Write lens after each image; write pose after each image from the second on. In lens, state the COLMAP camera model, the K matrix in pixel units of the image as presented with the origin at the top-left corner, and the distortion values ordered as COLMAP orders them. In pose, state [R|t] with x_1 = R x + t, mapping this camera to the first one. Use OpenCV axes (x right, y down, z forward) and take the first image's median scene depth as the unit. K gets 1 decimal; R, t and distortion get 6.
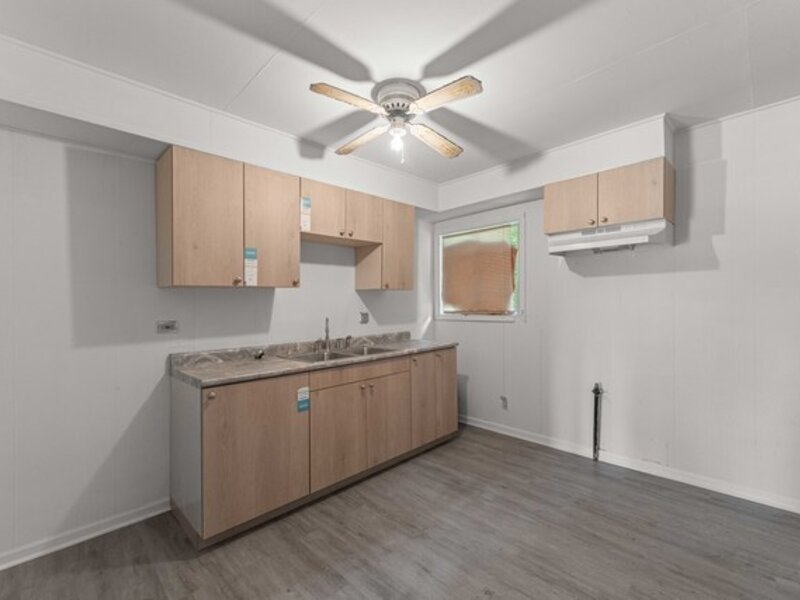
lens RADIAL K [[332.1, 0, 385.5], [0, 332.1, 304.0], [0, 0, 1]] dist [0.000877, -0.000039]
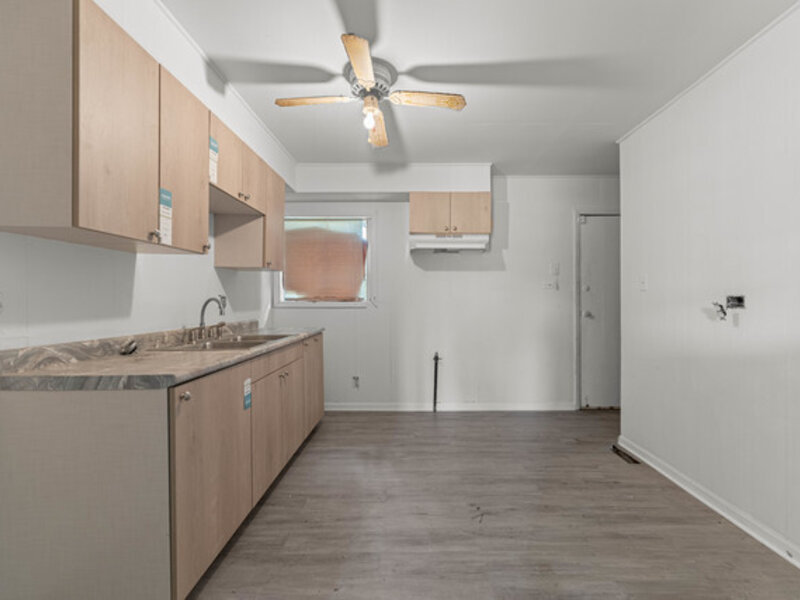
lens RADIAL K [[356.3, 0, 374.1], [0, 356.3, 302.6], [0, 0, 1]] dist [-0.000600, -0.000240]
pose [[0.742224, 0.015329, 0.669976, -0.513437], [-0.017819, 0.999836, -0.003135, 0.054636], [-0.669915, -0.009611, 0.742376, 0.134574]]
